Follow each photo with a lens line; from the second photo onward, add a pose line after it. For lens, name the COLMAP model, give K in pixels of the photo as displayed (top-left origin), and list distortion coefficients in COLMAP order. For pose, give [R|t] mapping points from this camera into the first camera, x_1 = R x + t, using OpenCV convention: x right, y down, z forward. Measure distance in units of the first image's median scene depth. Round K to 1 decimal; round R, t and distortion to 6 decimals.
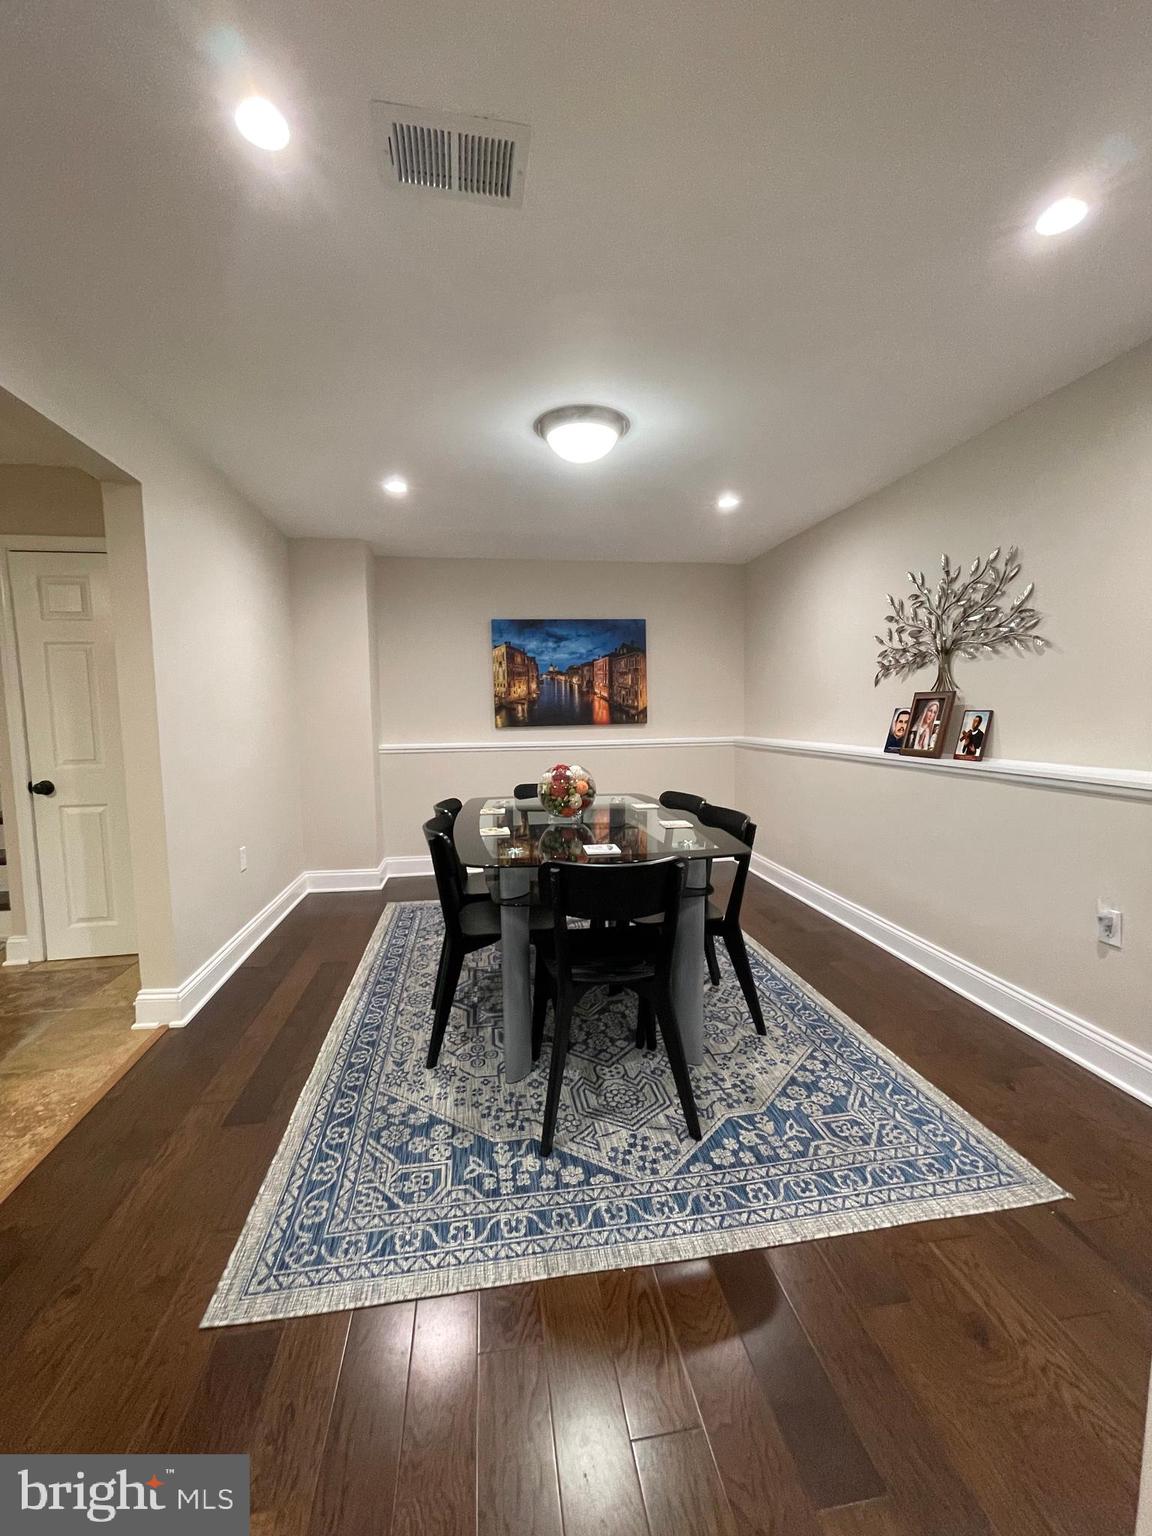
lens RADIAL K [[626.8, 0, 571.5], [0, 626.8, 768.5], [0, 0, 1]] dist [0.003923, 0.000922]
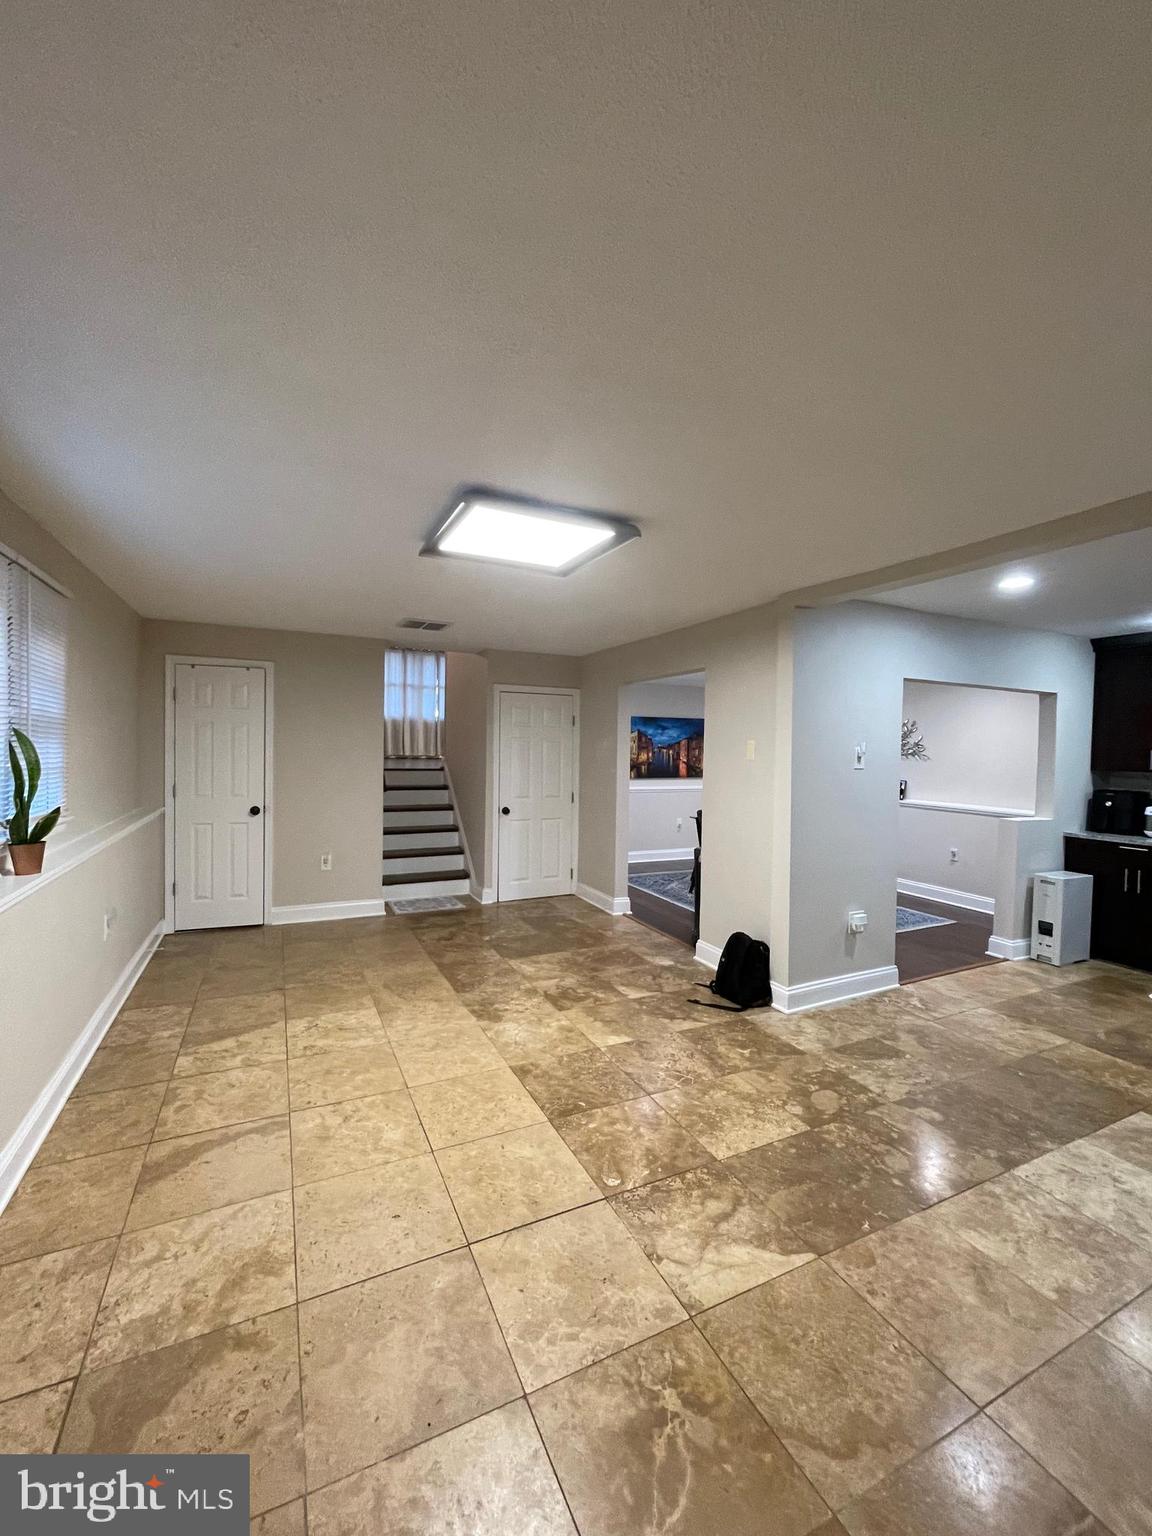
lens RADIAL K [[626.8, 0, 573.0], [0, 626.8, 768.6], [0, 0, 1]] dist [0.003923, 0.000922]
pose [[0.955995, 0.021054, 0.292628, -1.730329], [-0.003780, 0.998223, -0.059472, 0.022759], [-0.293360, 0.055749, 0.954375, -1.321221]]
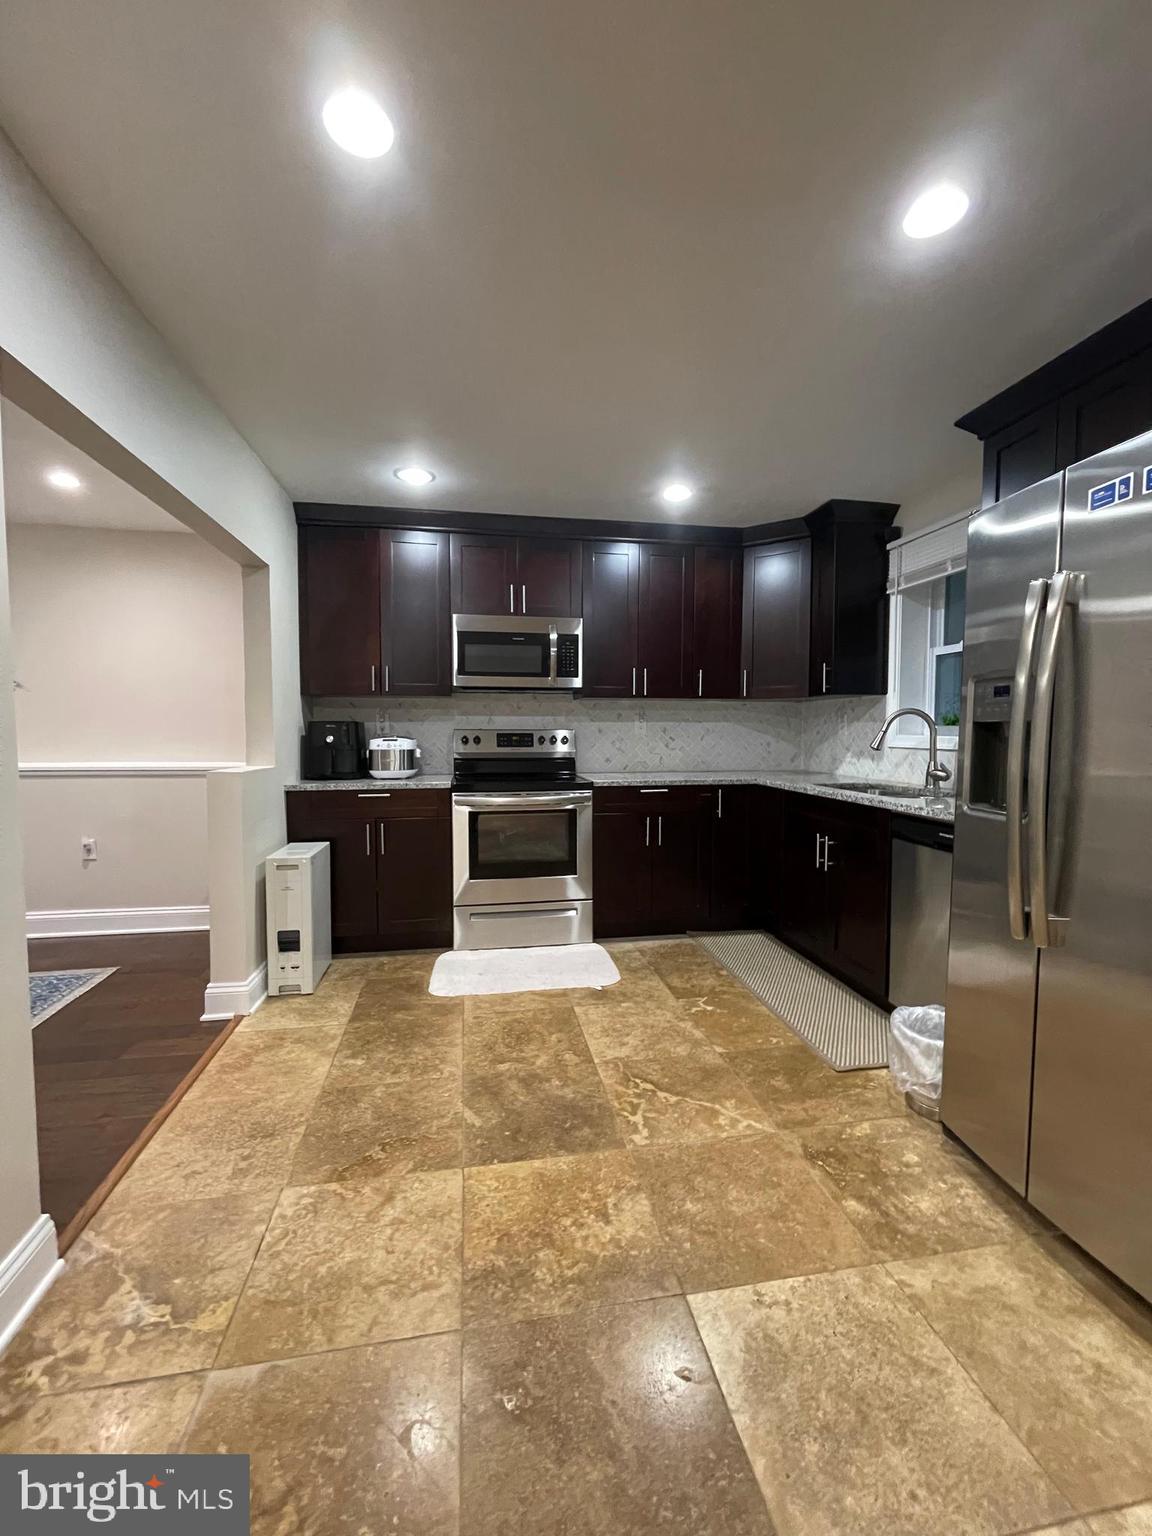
lens RADIAL K [[626.8, 0, 568.3], [0, 626.8, 761.1], [0, 0, 1]] dist [0.003923, 0.000922]
pose [[-0.002724, -0.031381, 0.999504, -0.882457], [0.089895, 0.995453, 0.031499, 0.065408], [-0.995948, 0.089936, 0.000109, -0.358984]]
